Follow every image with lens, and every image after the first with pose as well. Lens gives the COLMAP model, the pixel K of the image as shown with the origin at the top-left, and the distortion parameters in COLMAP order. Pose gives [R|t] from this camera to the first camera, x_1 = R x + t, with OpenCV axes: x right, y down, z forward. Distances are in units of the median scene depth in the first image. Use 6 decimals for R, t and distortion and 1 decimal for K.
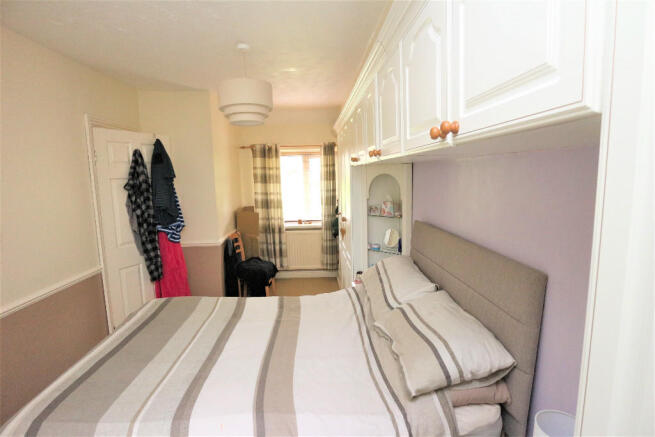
lens RADIAL K [[337.4, 0, 327.5], [0, 337.4, 218.5], [0, 0, 1]] dist [-0.000140, 0.000793]
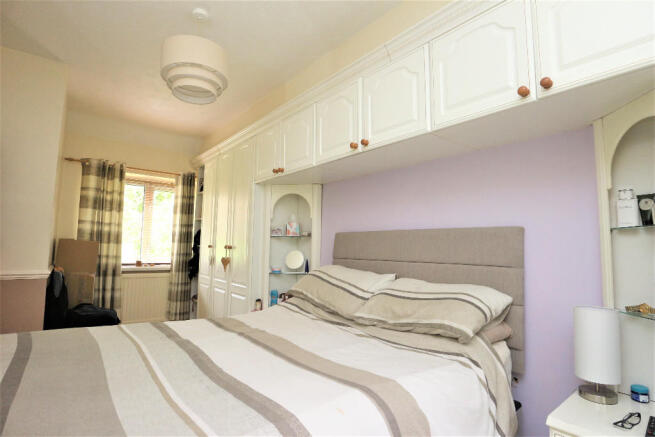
lens RADIAL K [[337.4, 0, 327.5], [0, 337.4, 218.5], [0, 0, 1]] dist [-0.000140, 0.000793]
pose [[0.812089, 0.085679, 0.577209, -0.205684], [0.043336, 0.977575, -0.206080, 0.097246], [-0.581922, 0.192369, 0.790165, 0.094952]]
